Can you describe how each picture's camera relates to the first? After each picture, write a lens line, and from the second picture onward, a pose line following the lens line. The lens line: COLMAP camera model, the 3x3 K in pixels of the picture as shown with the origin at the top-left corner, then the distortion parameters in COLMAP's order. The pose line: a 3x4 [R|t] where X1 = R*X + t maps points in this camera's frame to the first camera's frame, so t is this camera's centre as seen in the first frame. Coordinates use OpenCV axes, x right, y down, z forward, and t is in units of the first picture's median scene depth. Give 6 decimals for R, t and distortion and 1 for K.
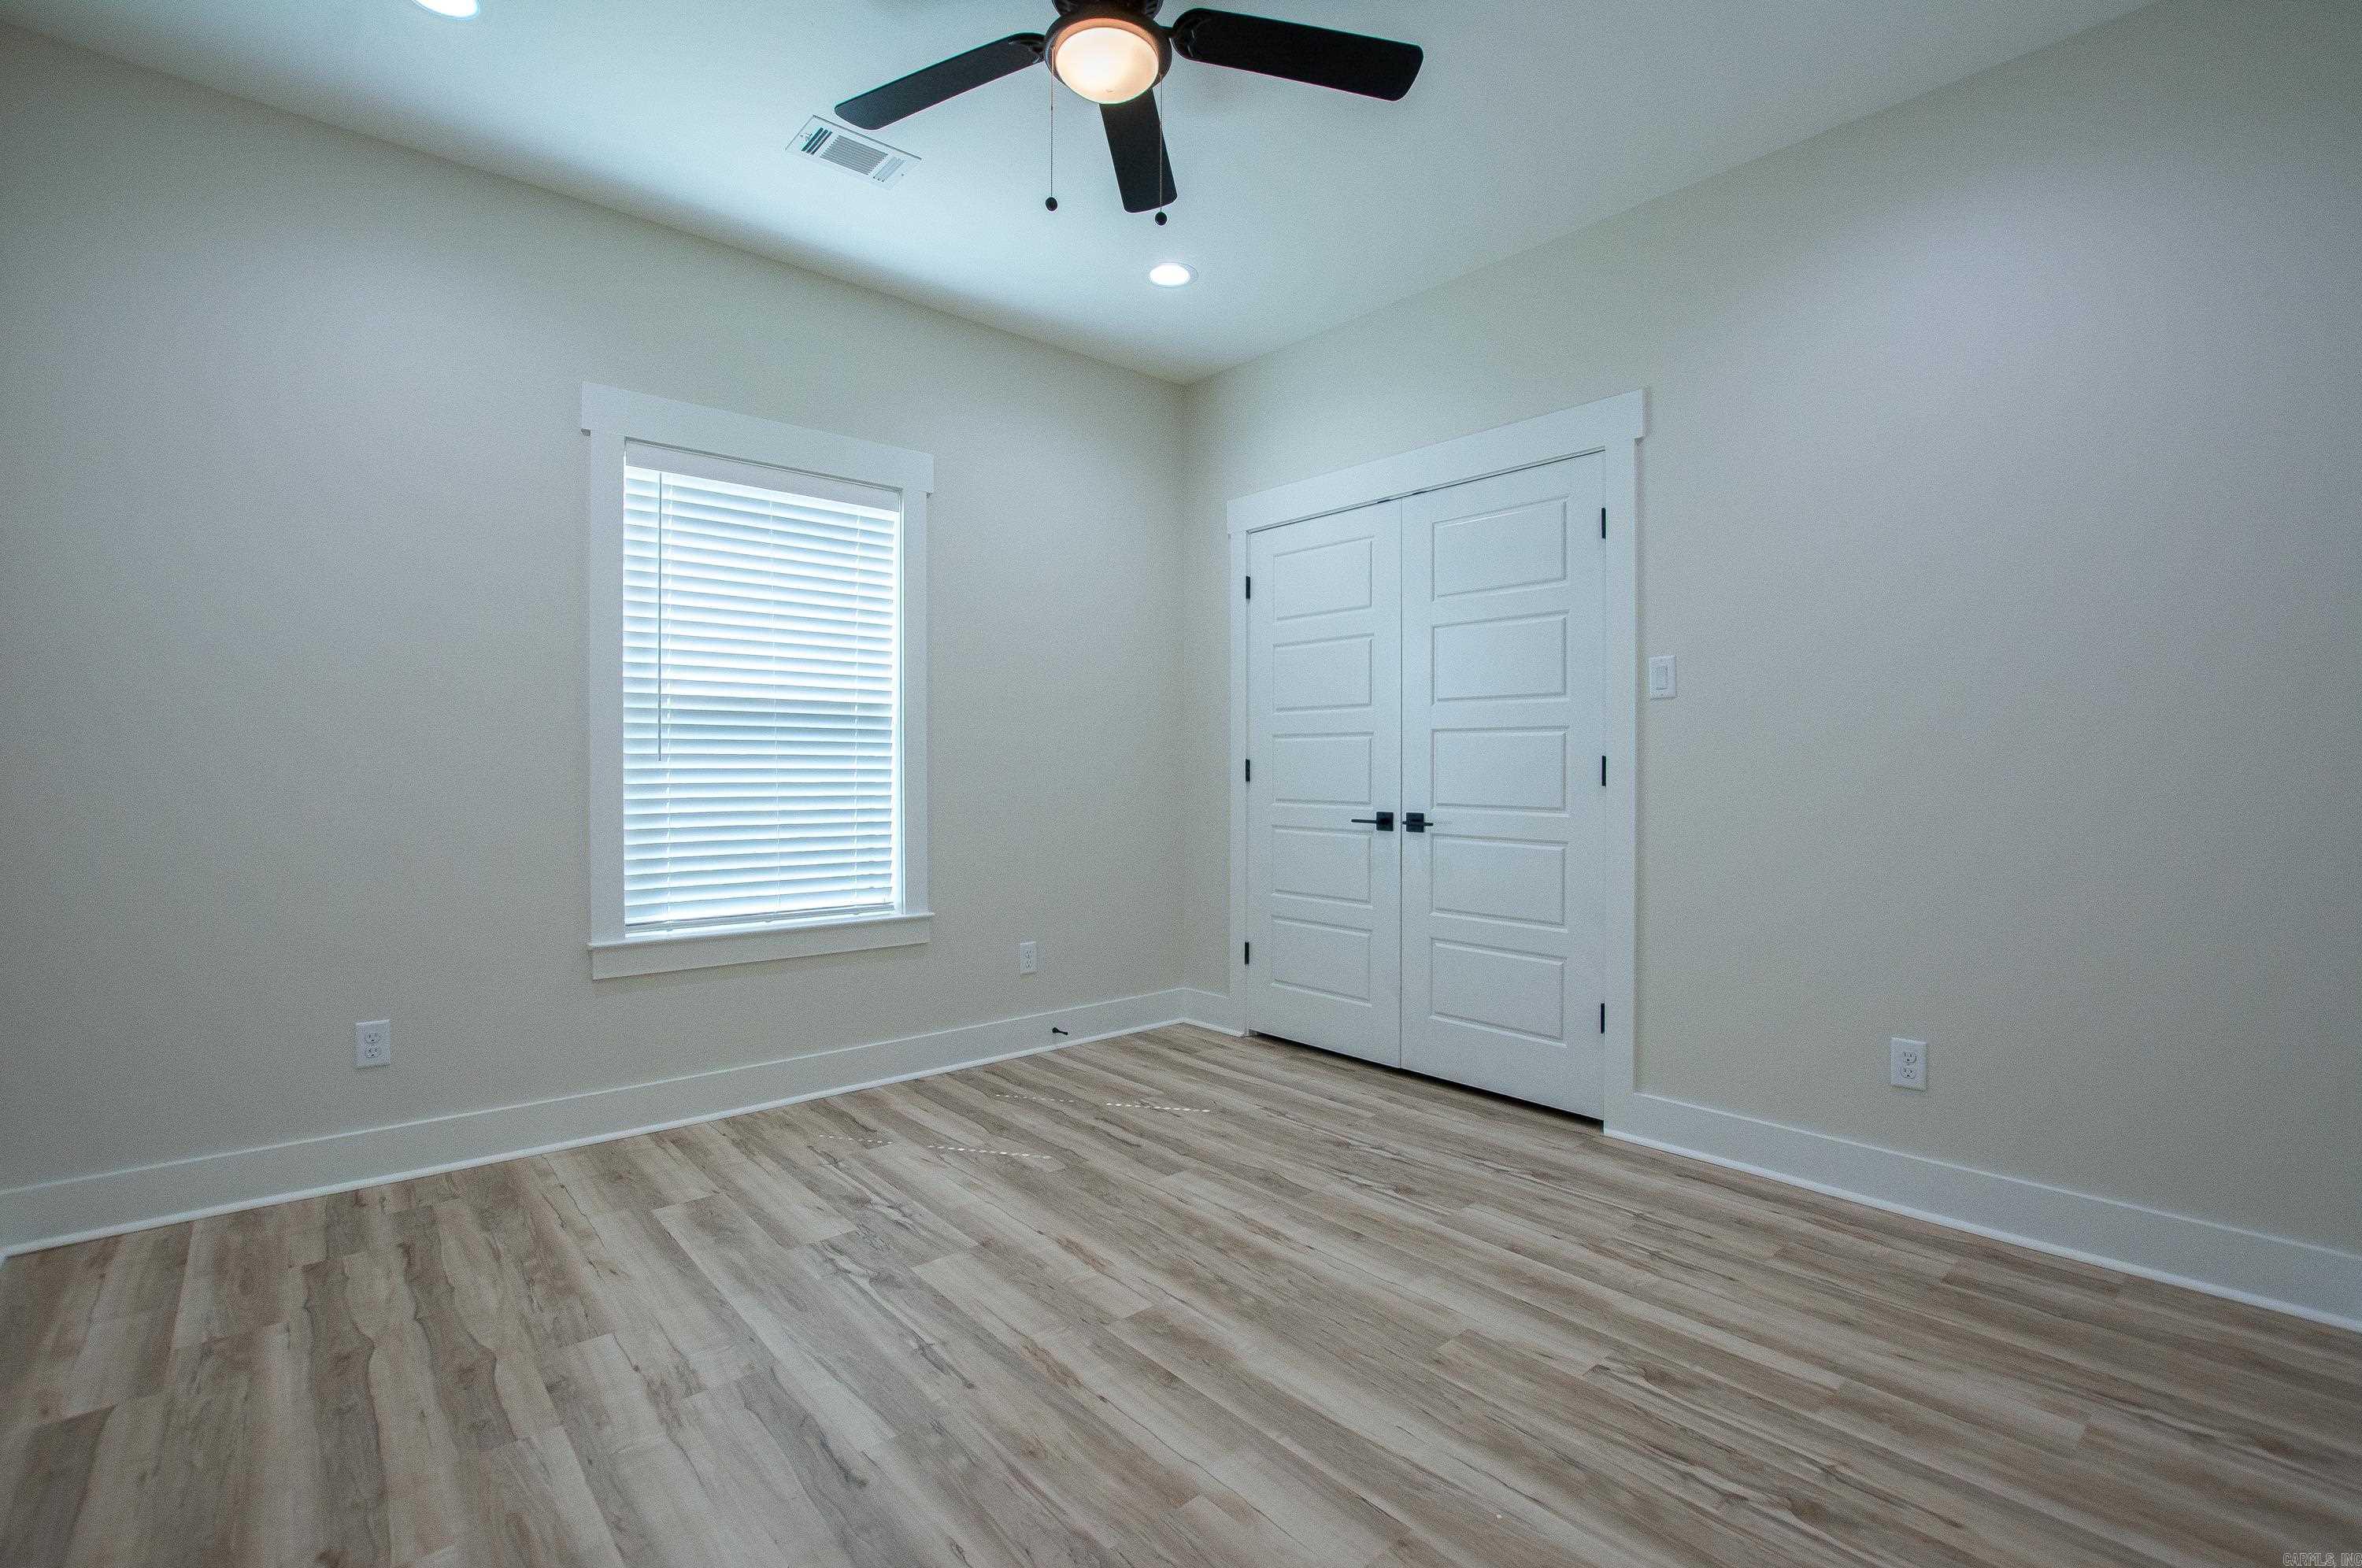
lens RADIAL K [[1062.2, 0, 1187.5], [0, 1062.2, 765.1], [0, 0, 1]] dist [-0.033344, 0.003590]
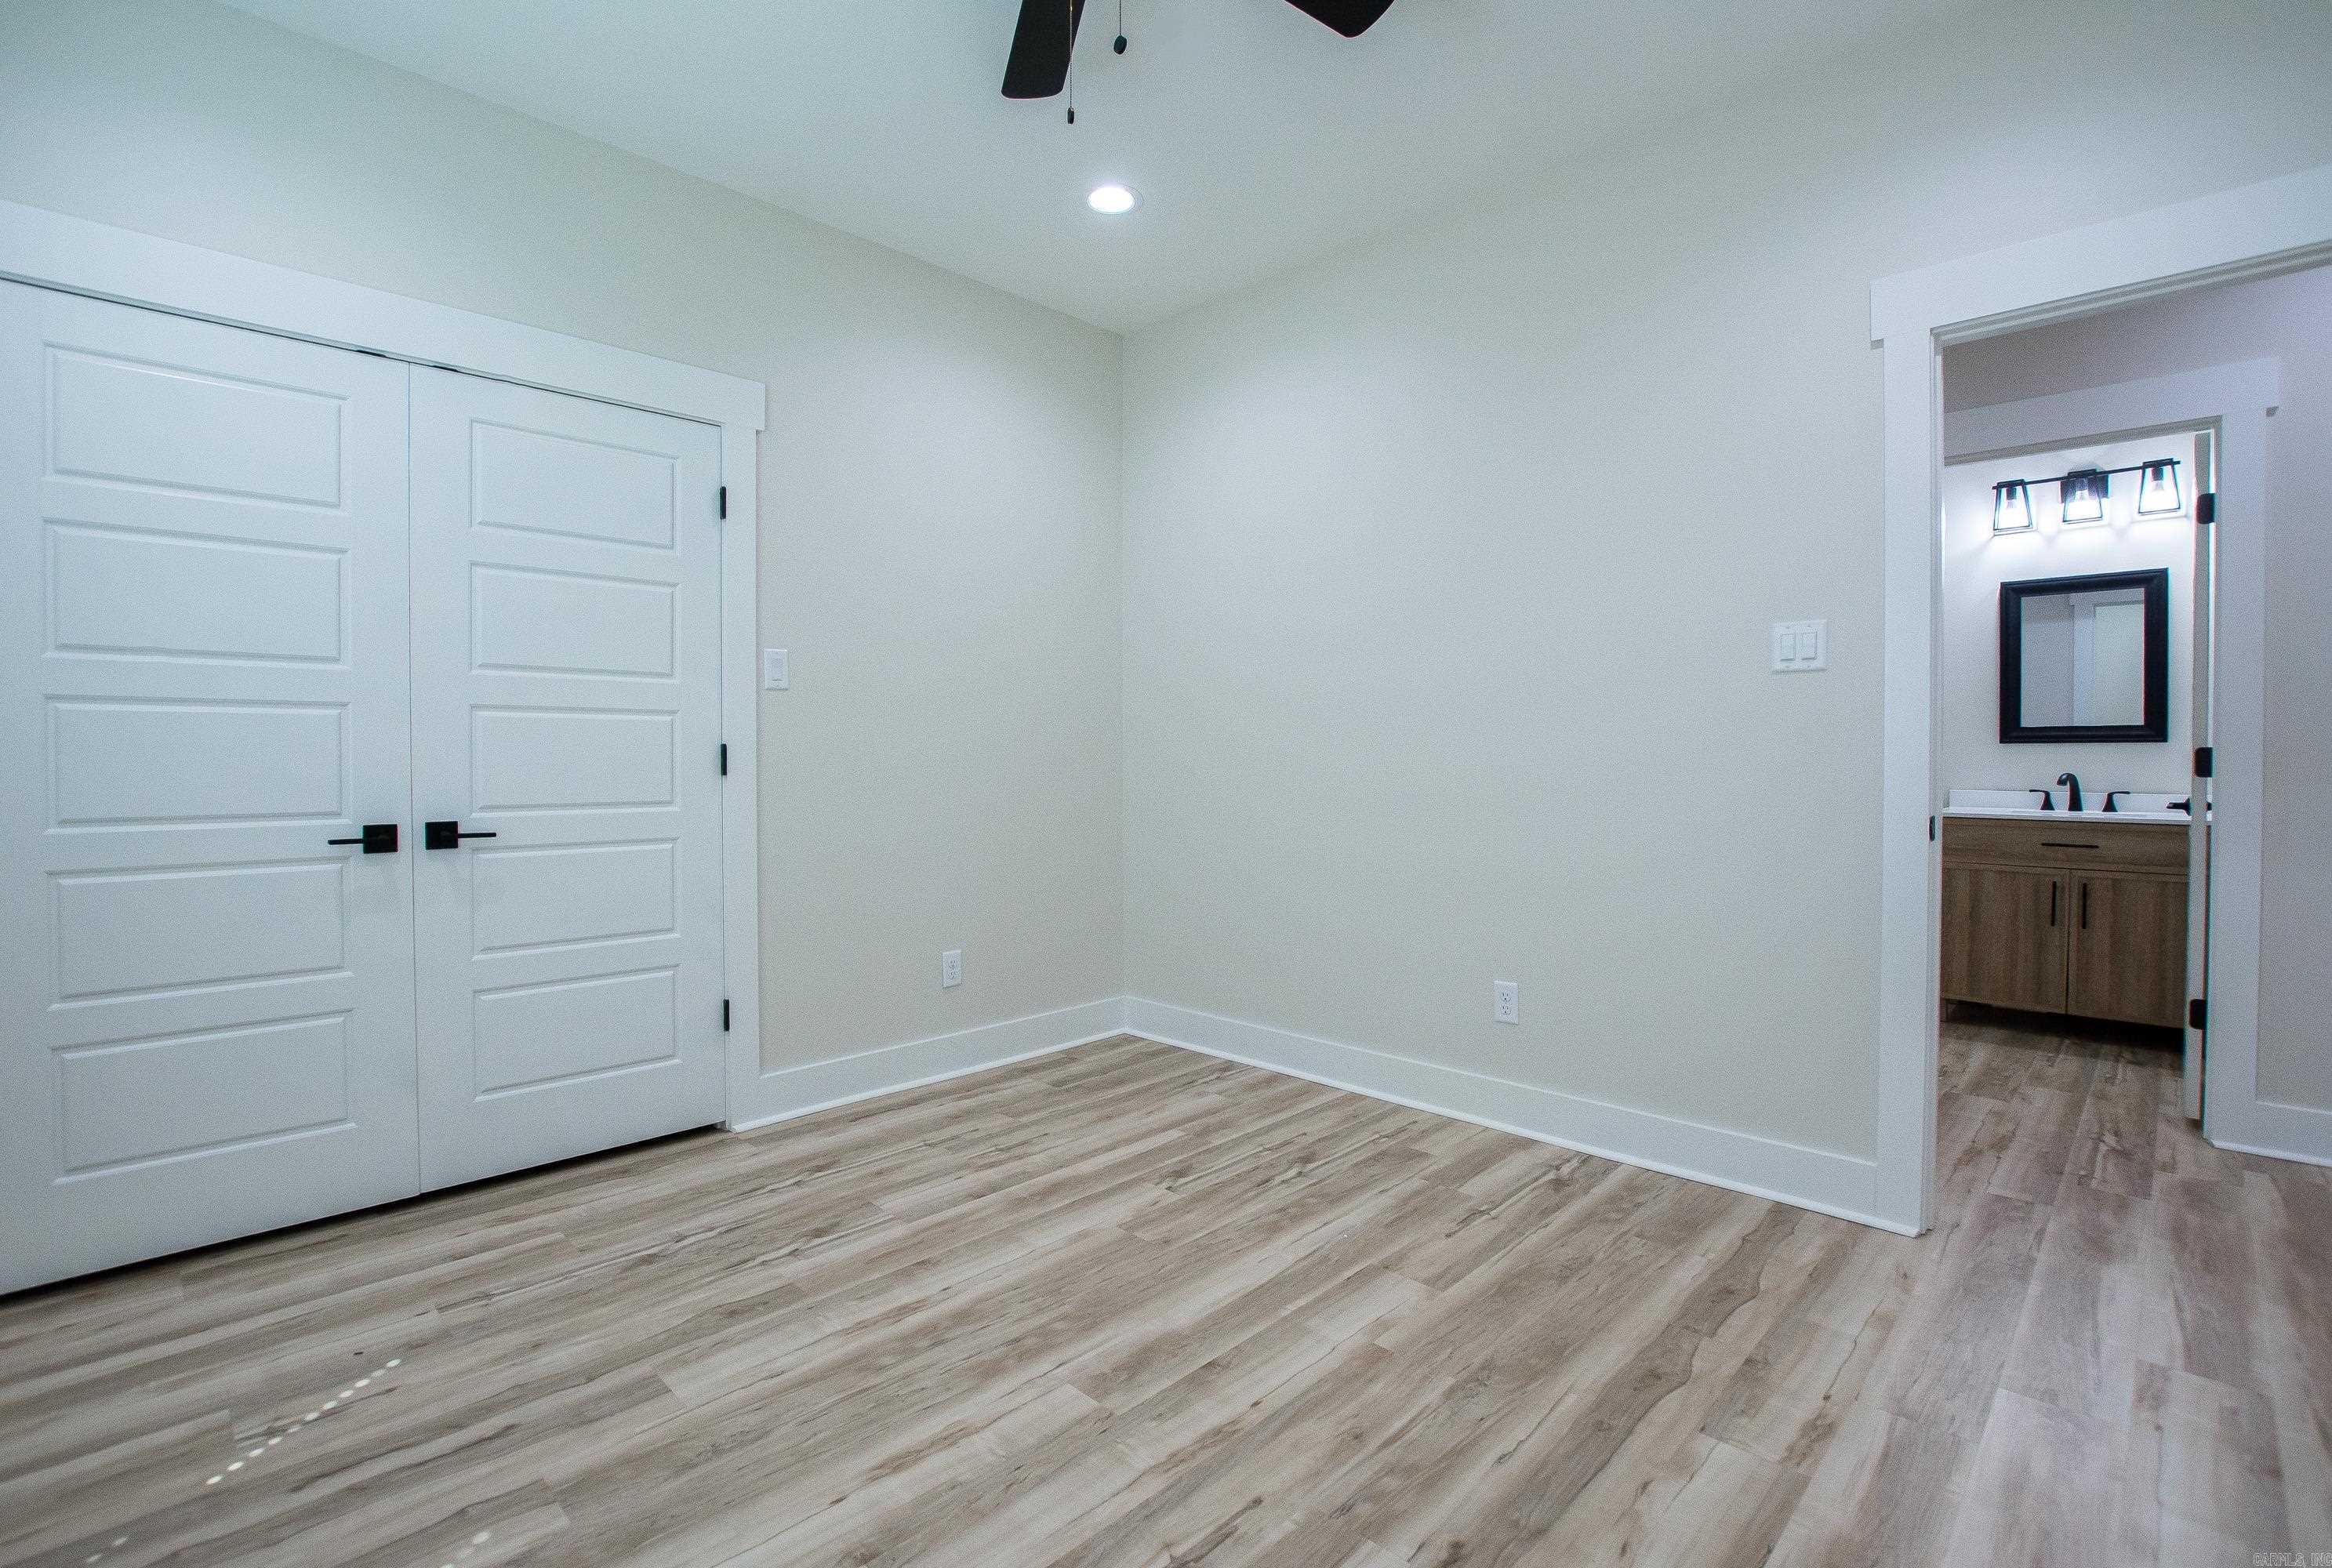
lens RADIAL K [[1059.8, 0, 1176.3], [0, 1059.8, 766.7], [0, 0, 1]] dist [-0.030765, 0.002360]
pose [[-0.079252, -0.012060, 0.996782, -0.623293], [-0.001215, 0.999927, 0.012001, -0.000717], [-0.996854, -0.000260, -0.079261, 0.689939]]
